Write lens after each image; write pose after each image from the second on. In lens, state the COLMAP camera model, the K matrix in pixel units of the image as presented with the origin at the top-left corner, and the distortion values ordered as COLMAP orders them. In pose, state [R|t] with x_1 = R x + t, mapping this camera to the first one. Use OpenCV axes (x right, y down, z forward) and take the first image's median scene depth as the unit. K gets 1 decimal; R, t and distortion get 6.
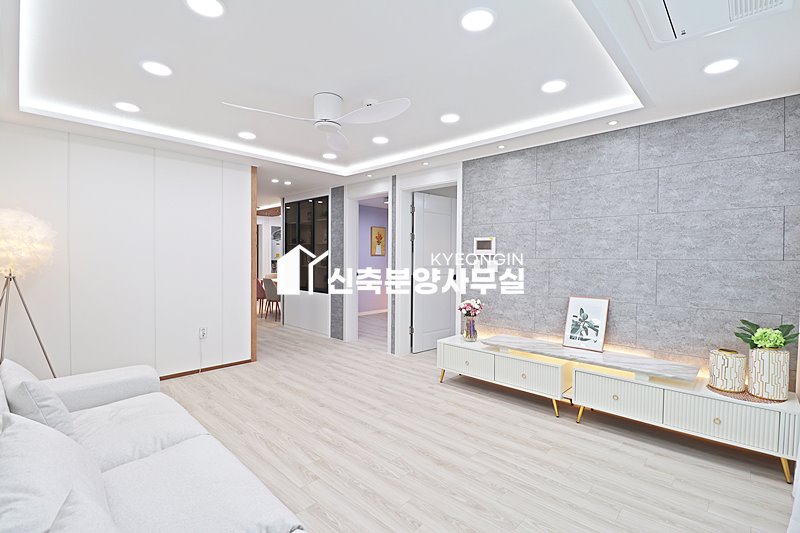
lens RADIAL K [[369.4, 0, 400.9], [0, 369.4, 263.2], [0, 0, 1]] dist [-0.005360, -0.010855]
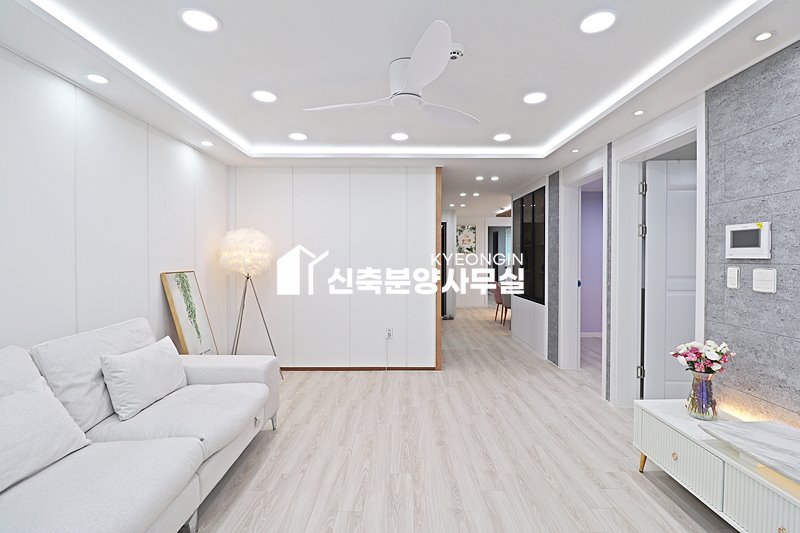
lens RADIAL K [[369.4, 0, 401.9], [0, 369.4, 262.4], [0, 0, 1]] dist [-0.005360, -0.010855]
pose [[0.693930, 0.001887, -0.720040, 0.293462], [-0.007856, 0.999957, -0.004950, -0.010797], [0.720000, 0.009092, 0.693915, 0.340700]]
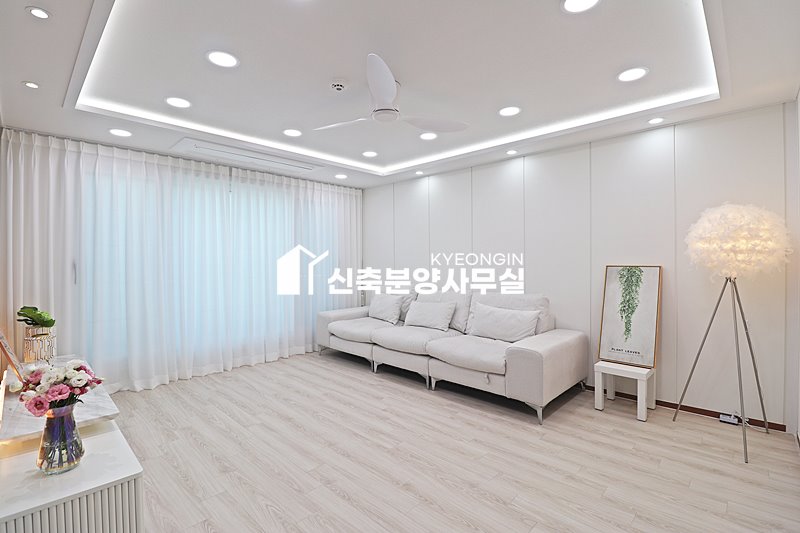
lens RADIAL K [[369.4, 0, 405.7], [0, 369.4, 260.2], [0, 0, 1]] dist [-0.005360, -0.010855]
pose [[-0.999972, -0.001935, -0.007175, -0.189596], [-0.002078, 0.999798, 0.020004, -0.018848], [0.007135, 0.020019, -0.999774, 1.515202]]
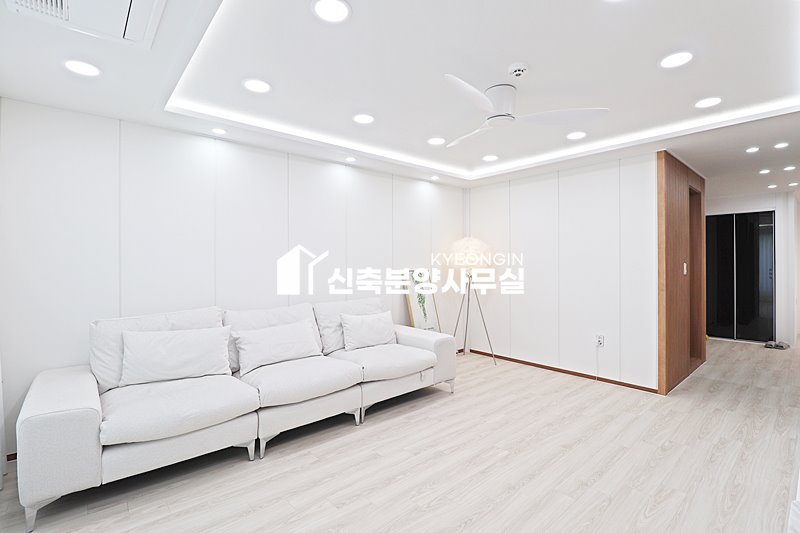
lens RADIAL K [[369.4, 0, 401.8], [0, 369.4, 264.0], [0, 0, 1]] dist [-0.005360, -0.010855]
pose [[-0.093438, -0.005561, -0.995610, 0.579838], [-0.015783, 0.999867, -0.004104, -0.004810], [0.995500, 0.015330, -0.093514, 0.659746]]
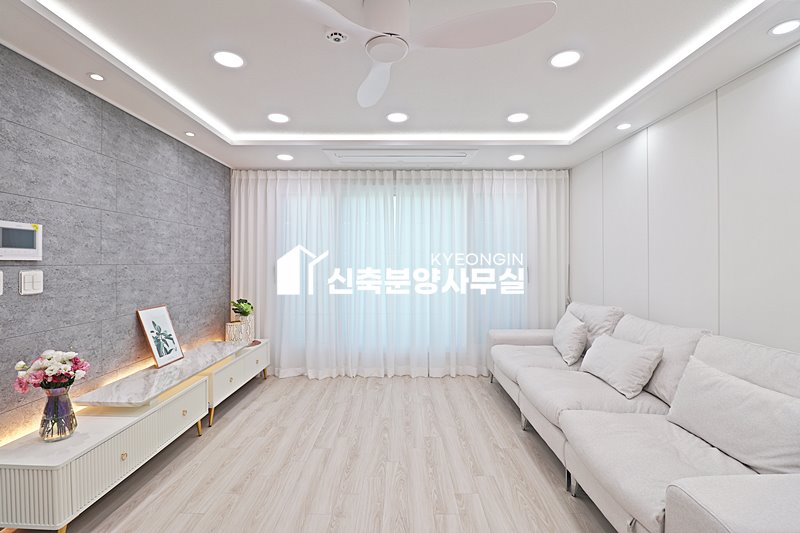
lens RADIAL K [[369.4, 0, 401.4], [0, 369.4, 261.4], [0, 0, 1]] dist [-0.005360, -0.010855]
pose [[-0.691084, -0.005899, 0.722750, -0.508972], [0.009597, 0.999804, 0.017337, -0.026276], [-0.722711, 0.018917, -0.690892, 1.096062]]
